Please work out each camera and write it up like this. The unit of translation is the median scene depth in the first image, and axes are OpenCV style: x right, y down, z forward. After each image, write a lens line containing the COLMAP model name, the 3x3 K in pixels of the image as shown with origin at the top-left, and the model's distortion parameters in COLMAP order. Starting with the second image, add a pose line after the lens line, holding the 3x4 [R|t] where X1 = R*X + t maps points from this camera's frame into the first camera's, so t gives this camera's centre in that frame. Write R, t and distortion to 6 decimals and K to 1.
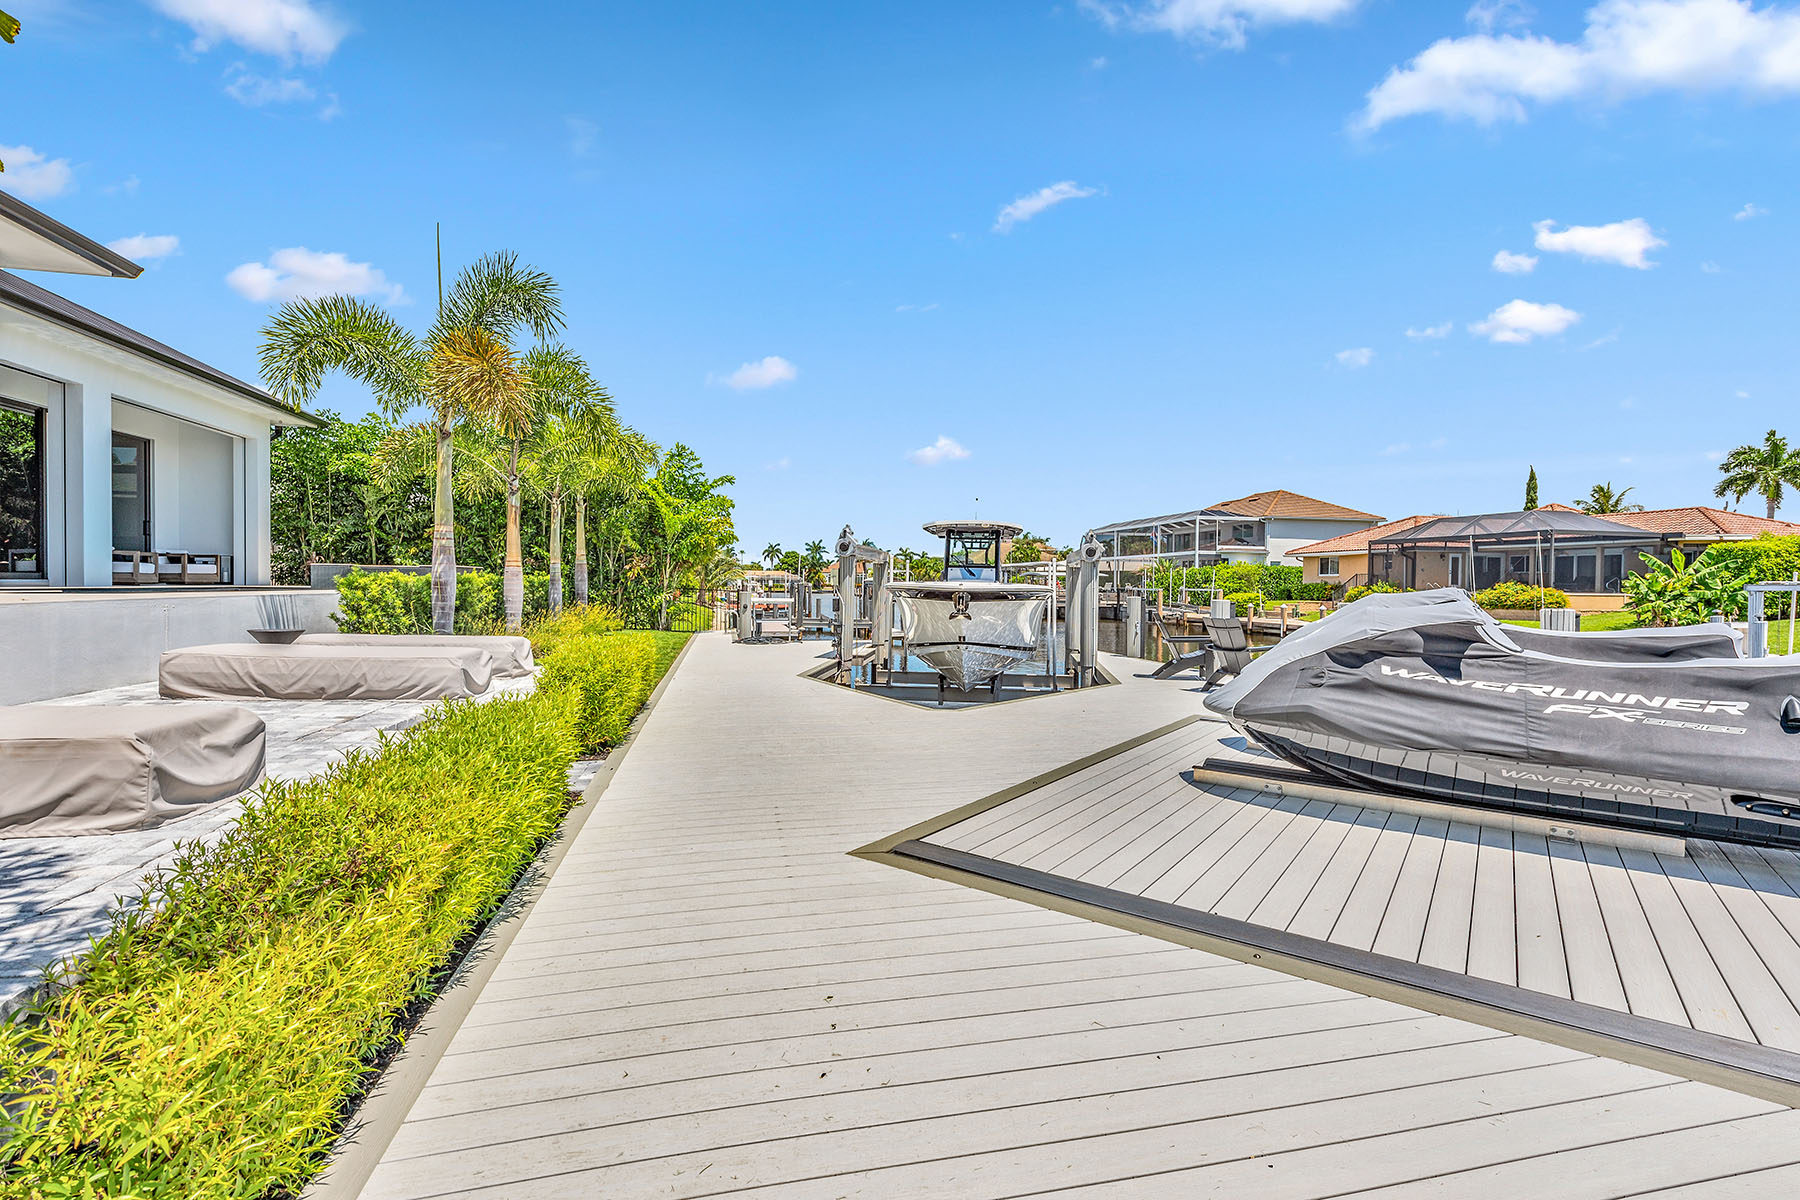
lens RADIAL K [[821.9, 0, 900.0], [0, 821.9, 600.0], [0, 0, 1]] dist [0.004065, 0.000399]
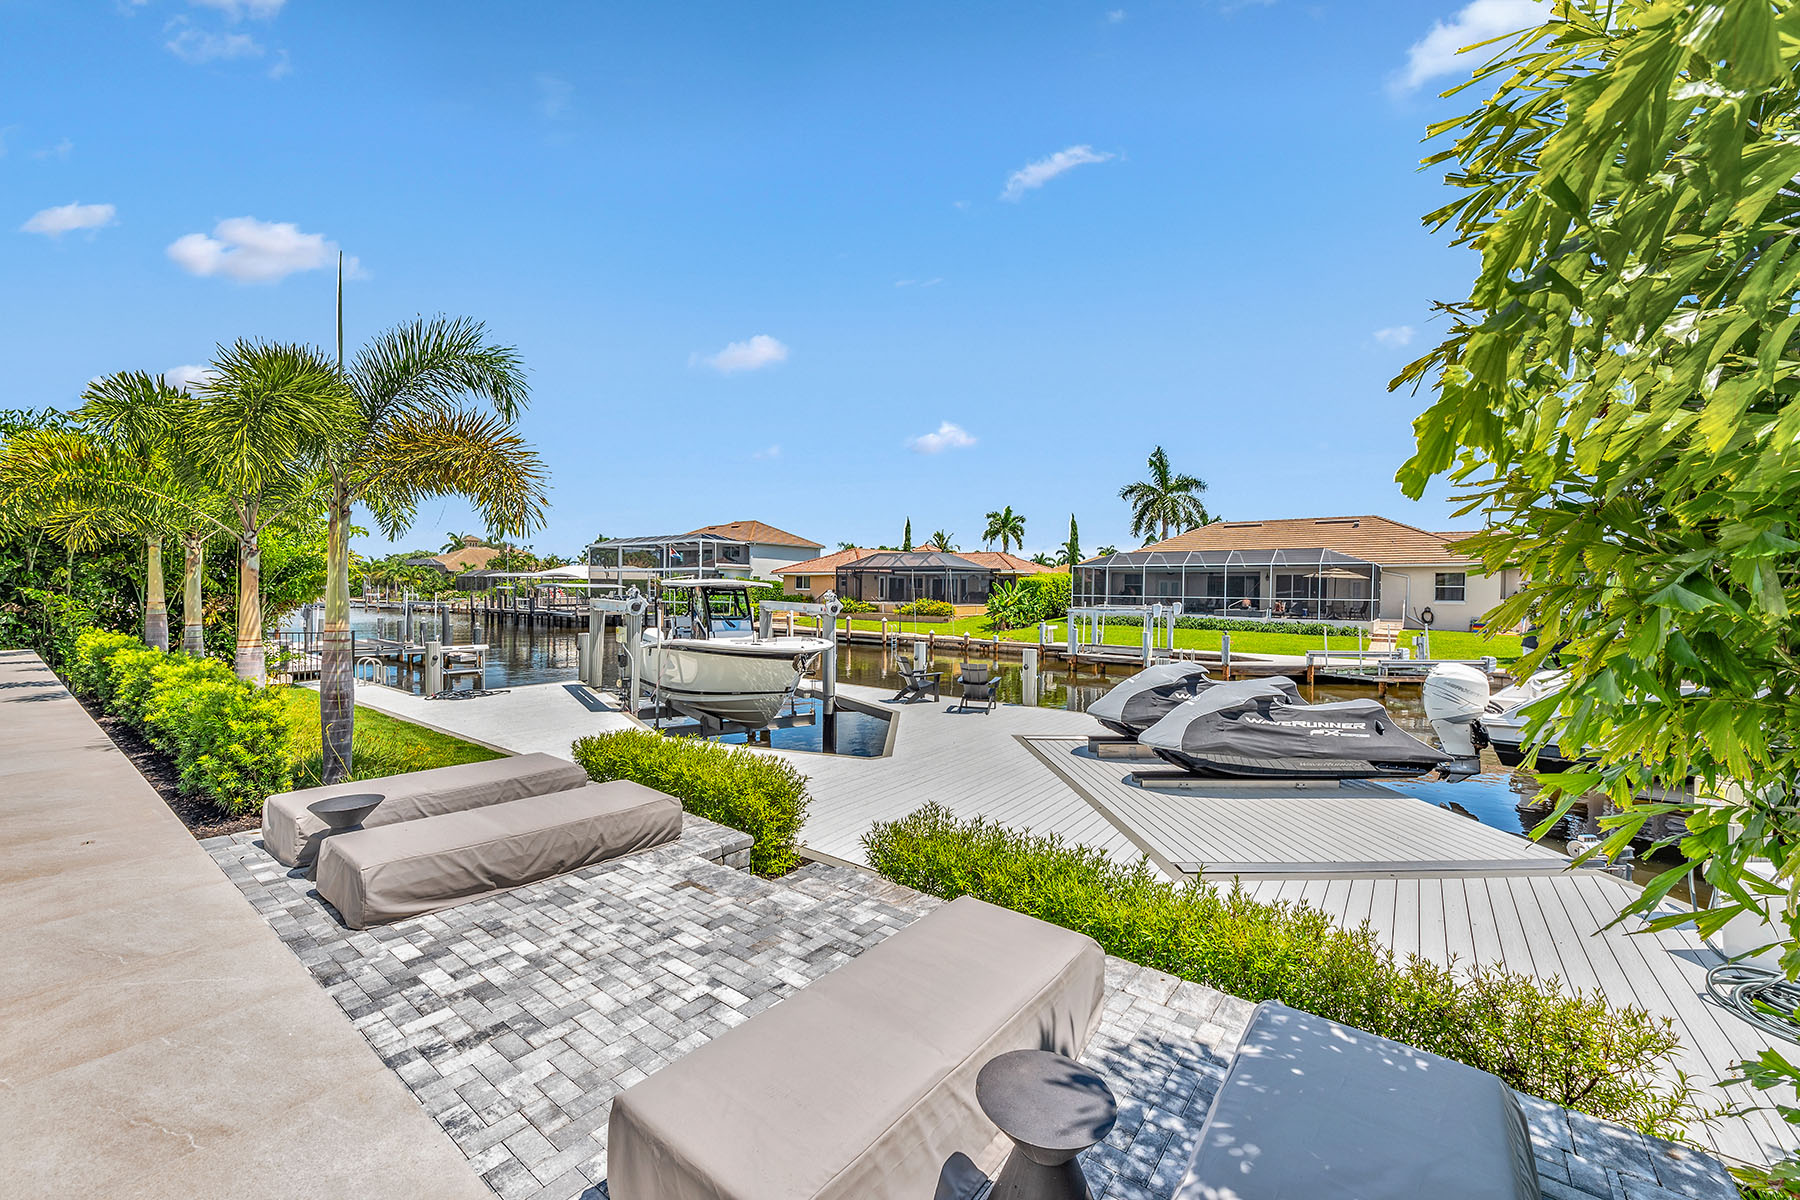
lens RADIAL K [[695.8, 0, 900.0], [0, 695.8, 600.0], [0, 0, 1]] dist [0.016321, 0.000036]
pose [[0.761715, -0.011599, 0.647808, -0.110385], [0.008694, 0.999933, 0.007681, -0.021622], [-0.647853, -0.000219, 0.761765, 0.022667]]
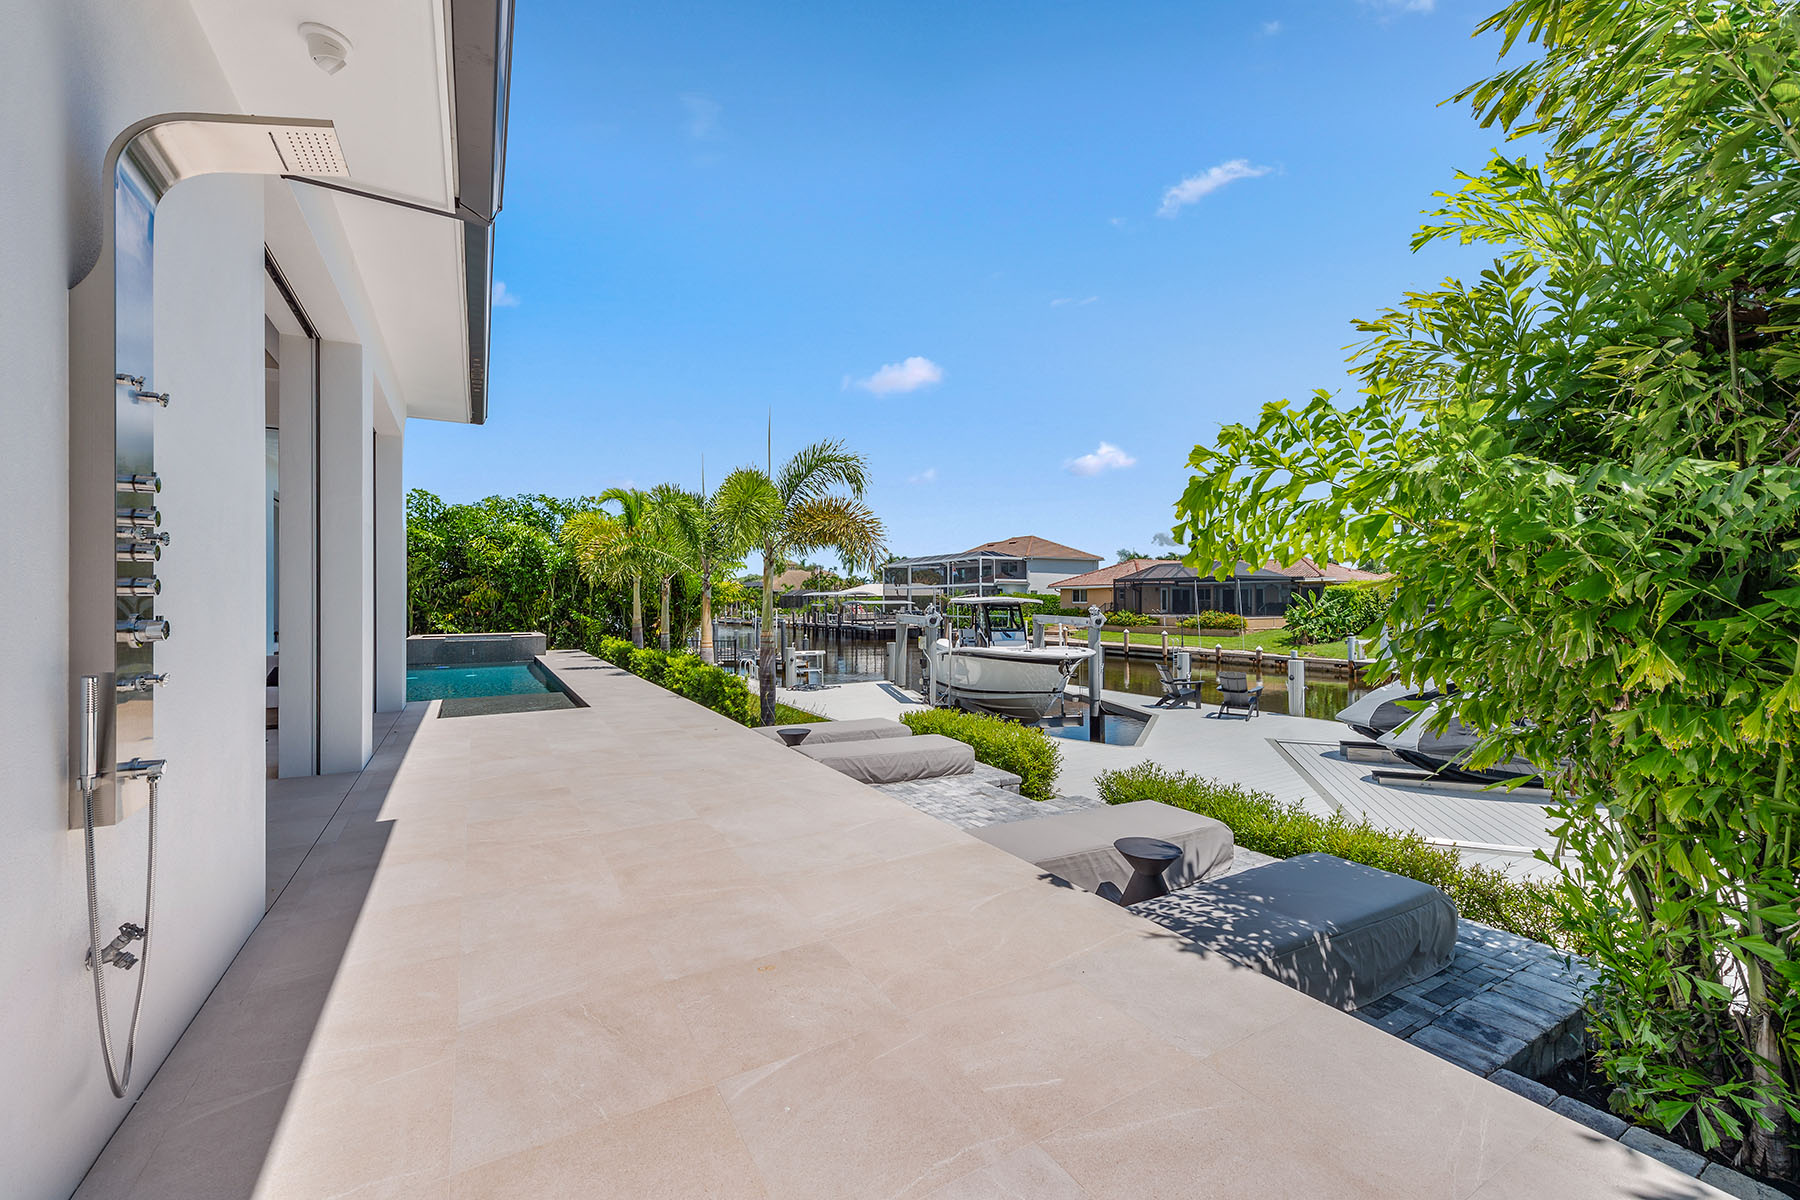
lens RADIAL K [[710.4, 0, 900.0], [0, 710.4, 600.0], [0, 0, 1]] dist [0.015186, 0.000009]
pose [[0.951140, -0.013688, 0.308456, -0.133652], [0.019934, 0.999655, -0.017106, -0.022228], [-0.308116, 0.022419, 0.951085, -0.026510]]
